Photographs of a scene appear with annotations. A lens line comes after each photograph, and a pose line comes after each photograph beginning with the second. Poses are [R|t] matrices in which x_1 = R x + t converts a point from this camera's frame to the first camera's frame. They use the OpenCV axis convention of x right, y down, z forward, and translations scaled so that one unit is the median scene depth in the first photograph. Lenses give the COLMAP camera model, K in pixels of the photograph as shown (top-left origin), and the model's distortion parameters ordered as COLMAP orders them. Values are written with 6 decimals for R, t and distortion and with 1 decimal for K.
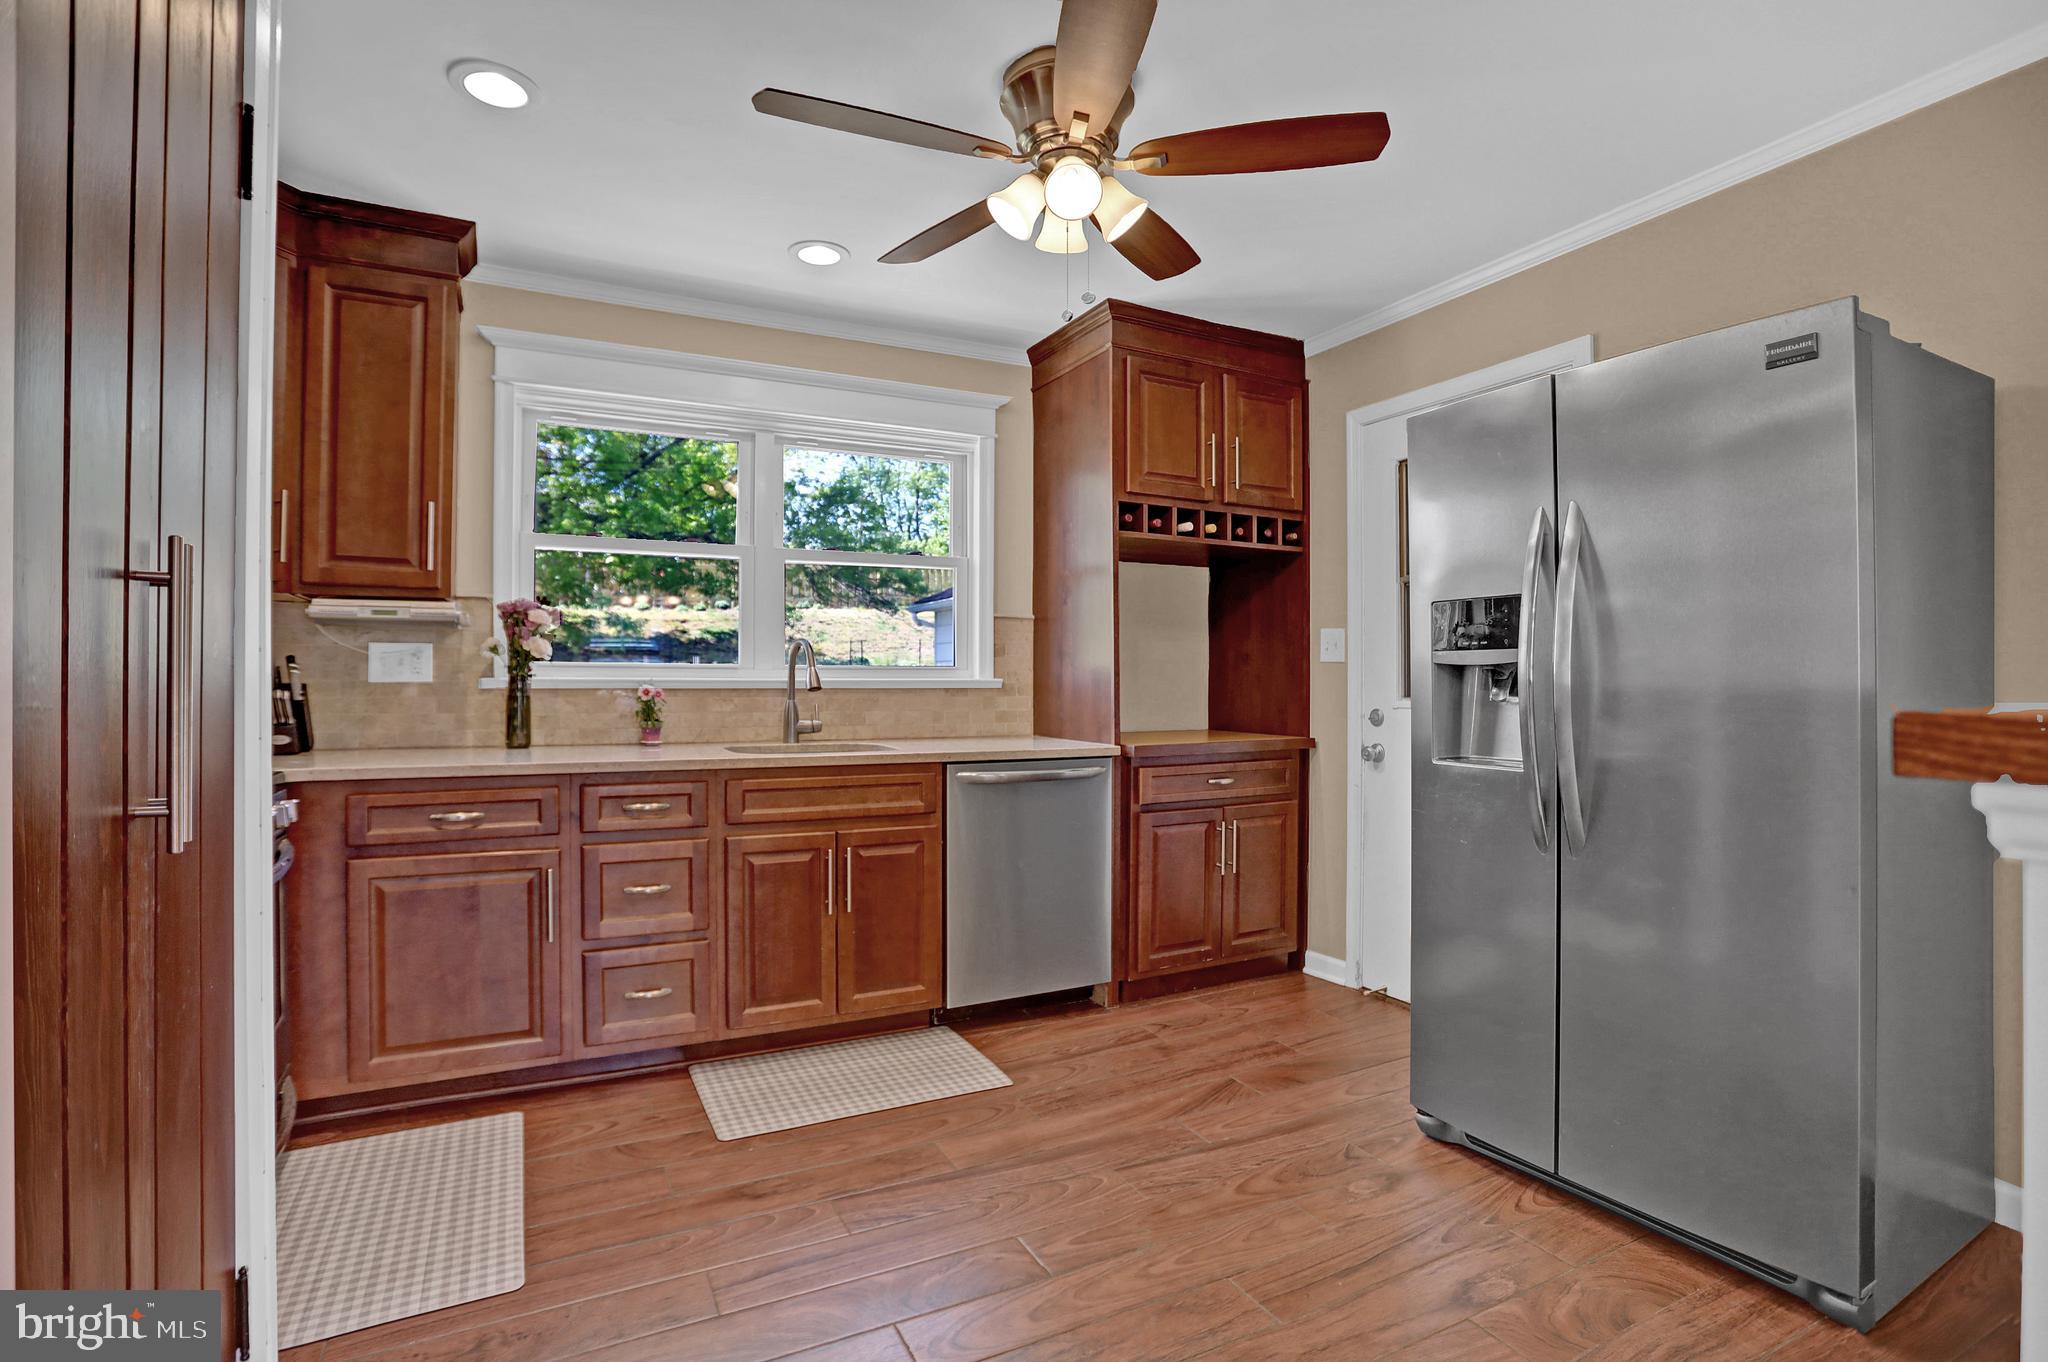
lens RADIAL K [[990.8, 0, 1030.0], [0, 990.8, 677.5], [0, 0, 1]] dist [-0.070889, 0.029122]
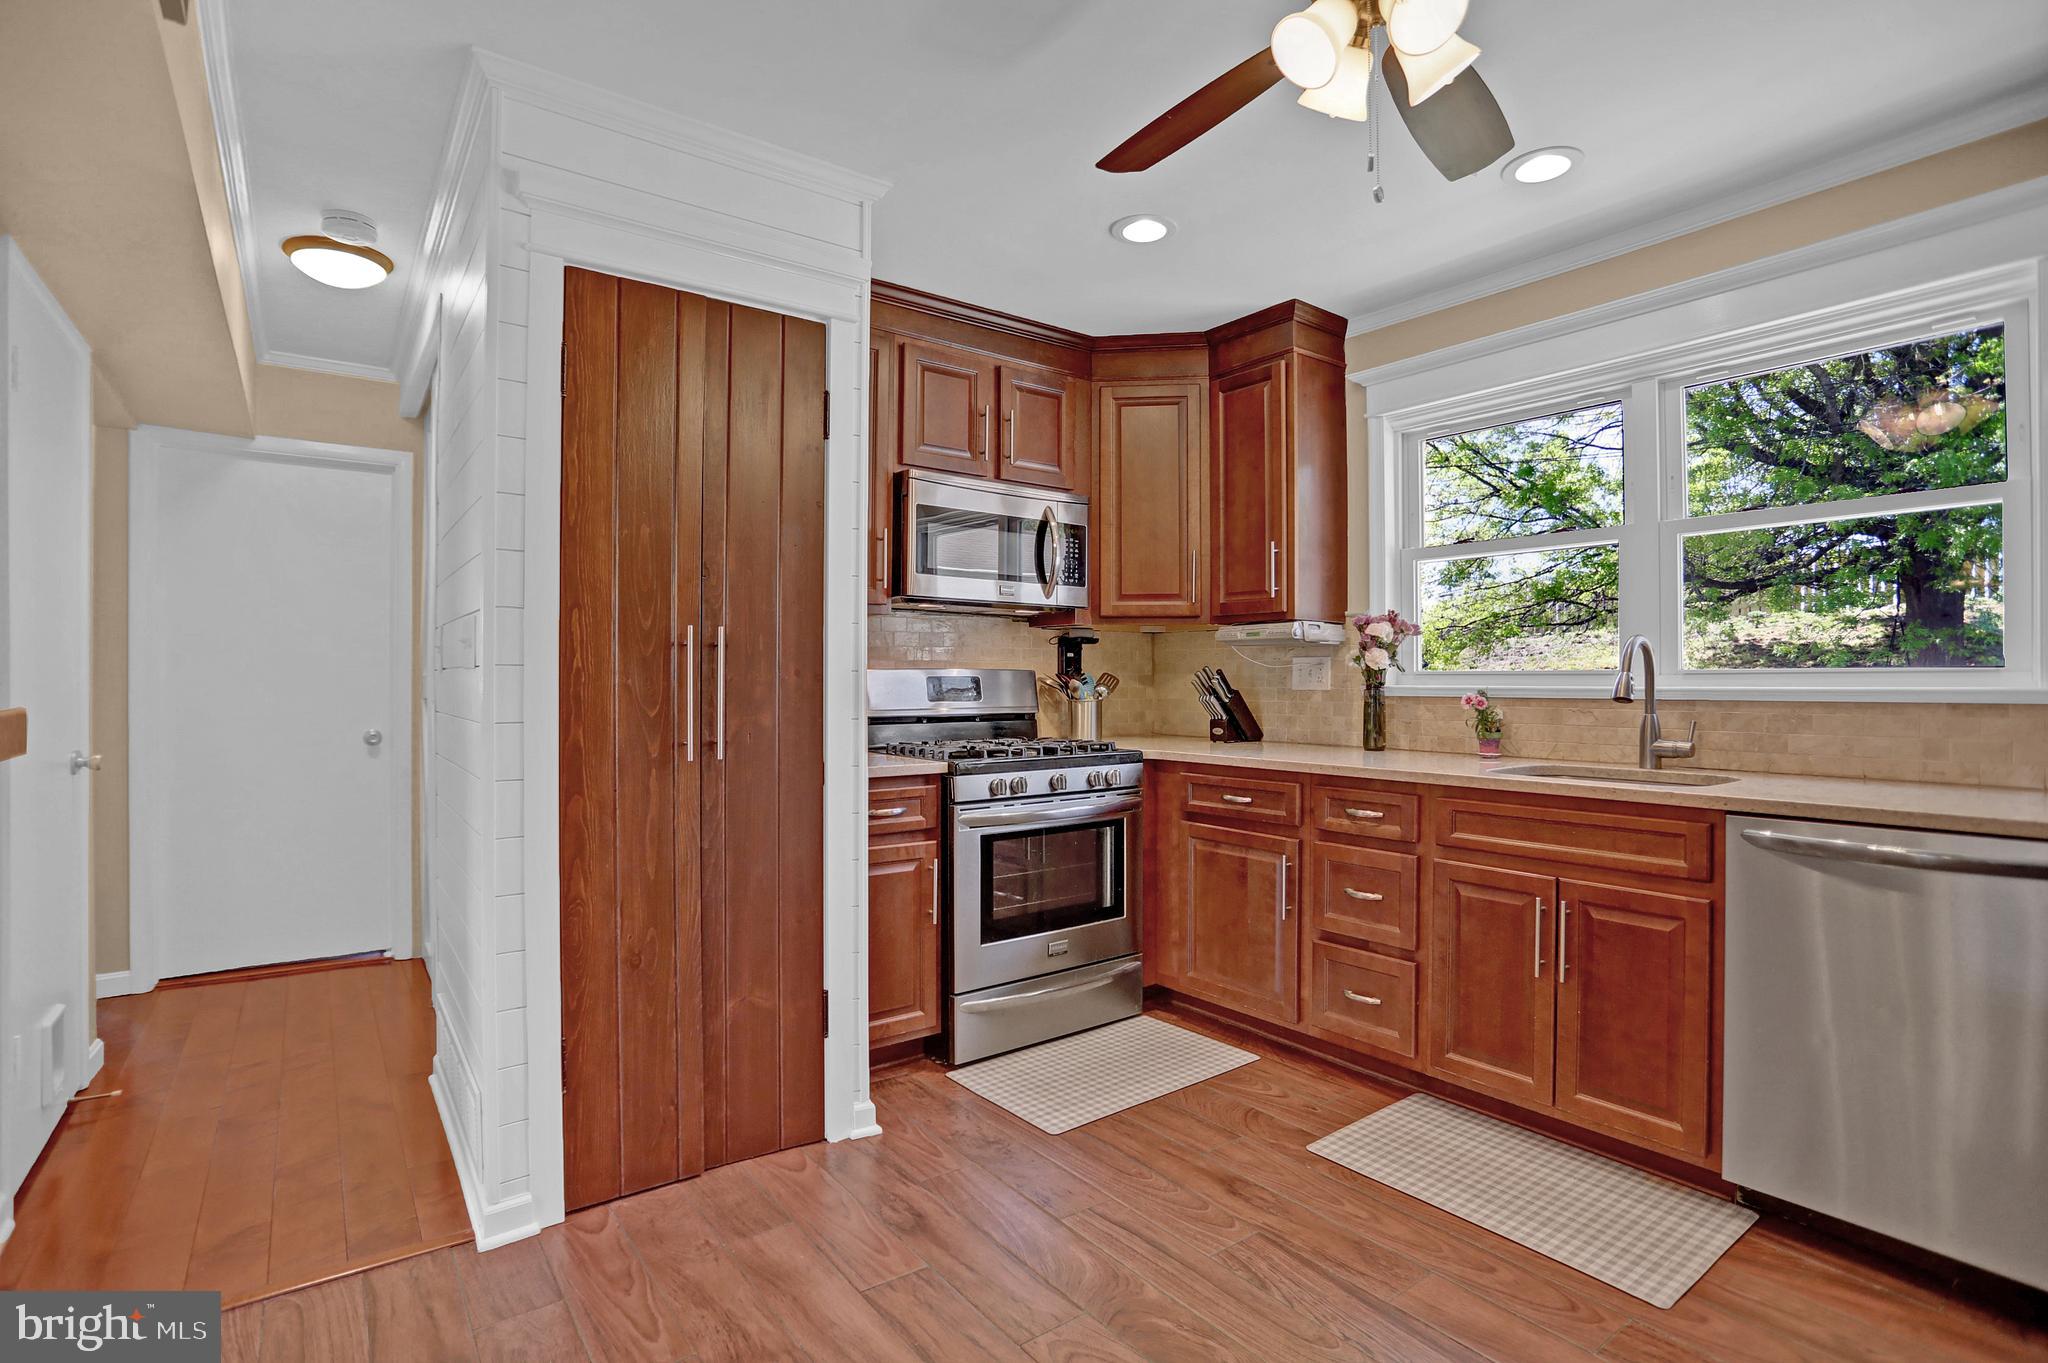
lens RADIAL K [[990.8, 0, 1030.0], [0, 990.8, 678.0], [0, 0, 1]] dist [-0.070889, 0.029122]
pose [[0.165615, -0.007634, -0.986161, 0.505796], [0.000911, 0.999971, -0.007588, -0.000529], [0.986190, 0.000358, 0.165617, 0.445837]]
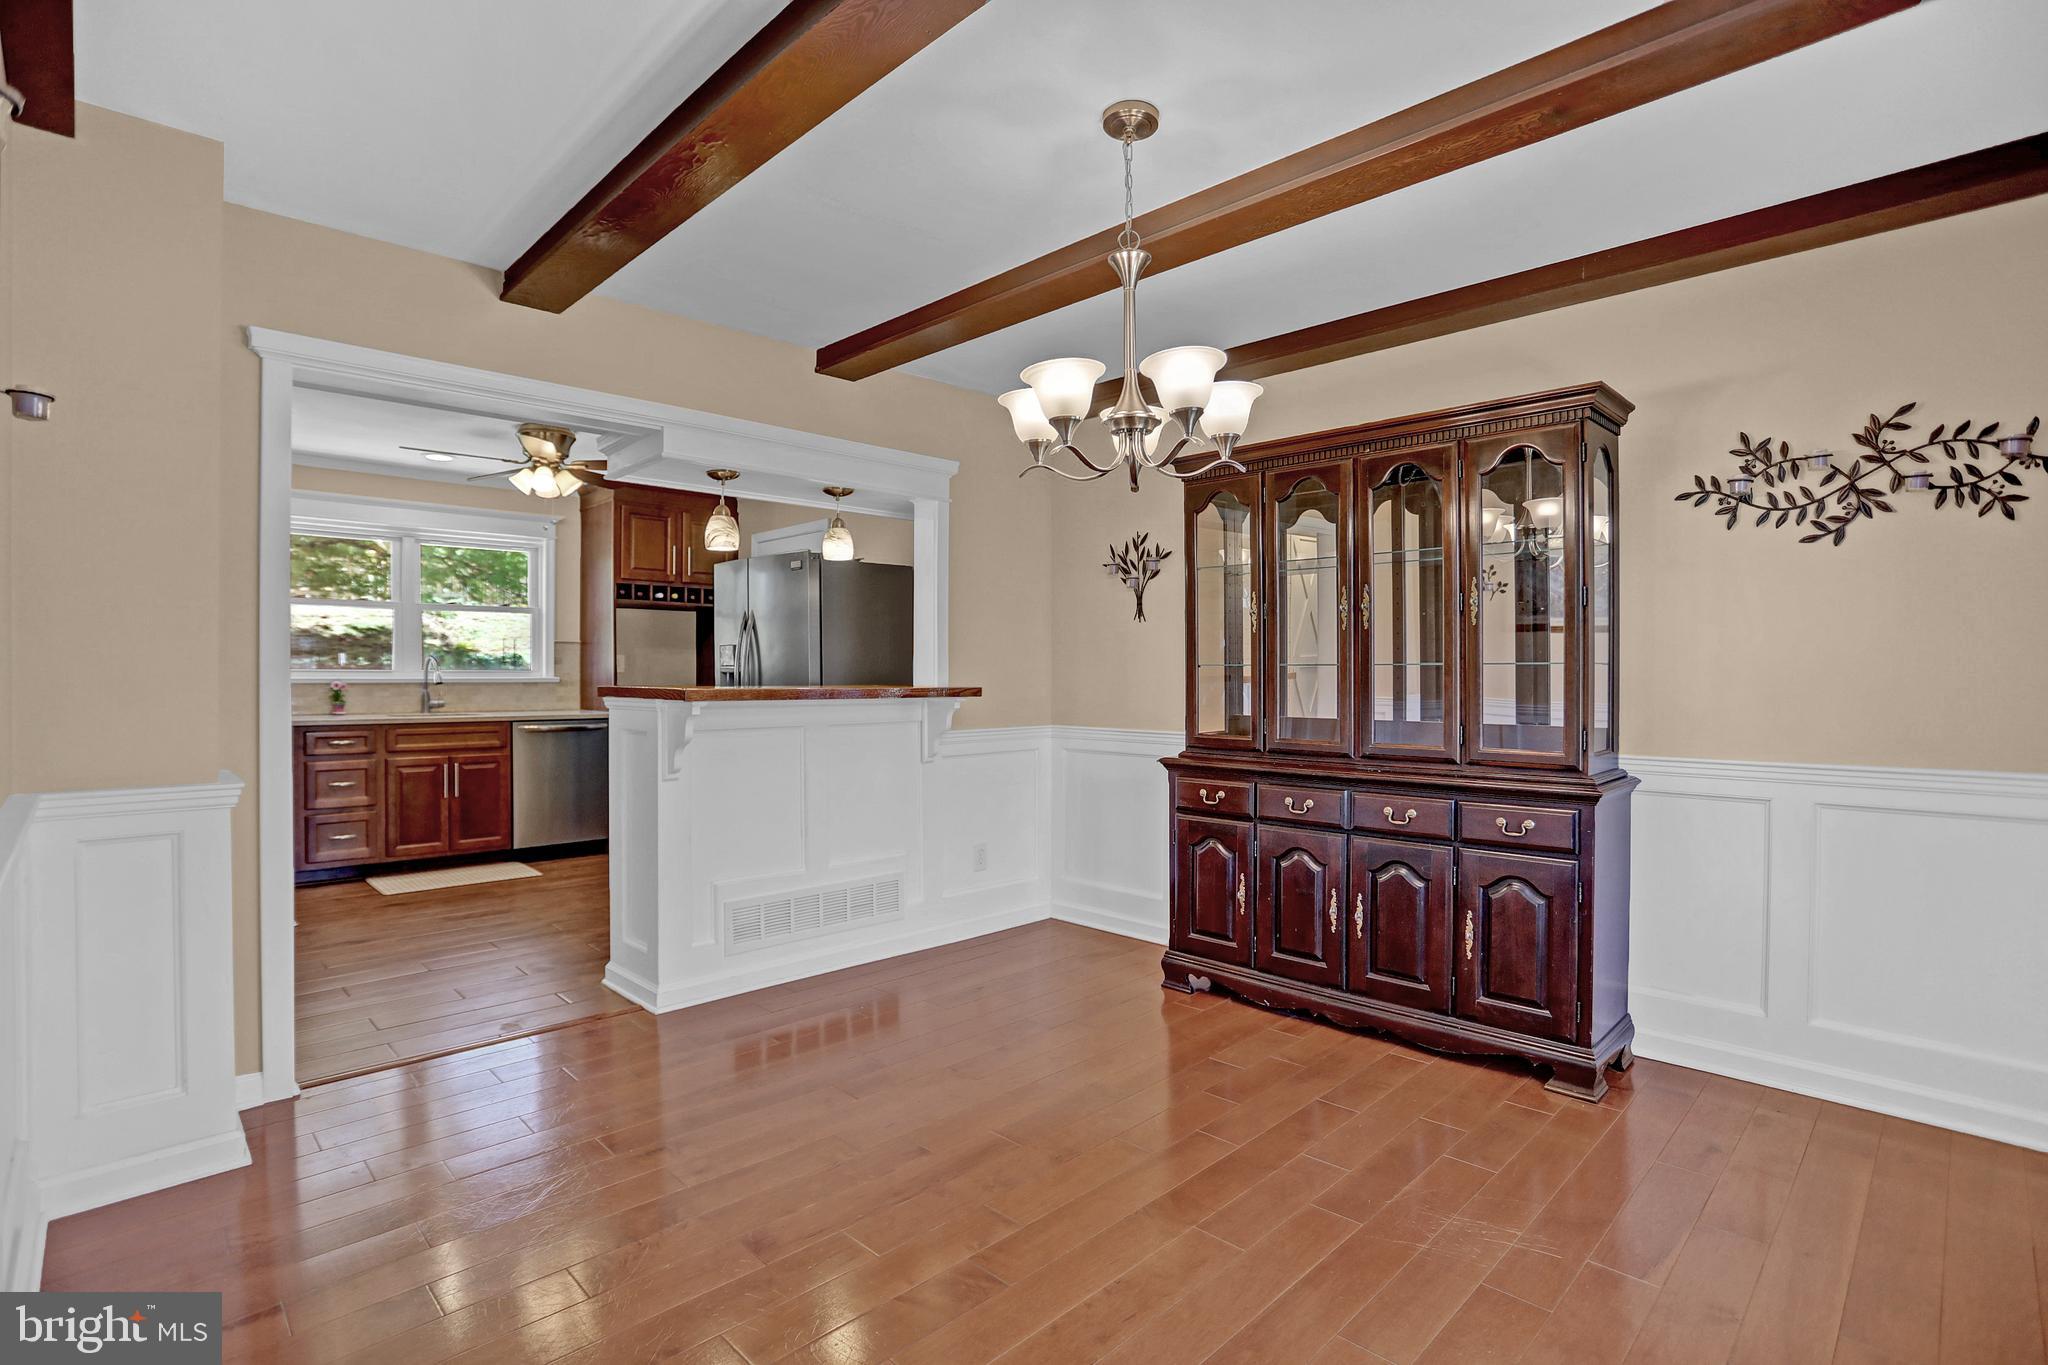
lens RADIAL K [[990.8, 0, 1030.0], [0, 990.8, 679.0], [0, 0, 1]] dist [-0.070889, 0.029122]
pose [[0.954848, -0.001346, 0.297091, 0.327941], [-0.001051, 0.999968, 0.007910, -0.012628], [-0.297092, -0.007865, 0.954817, -1.158865]]
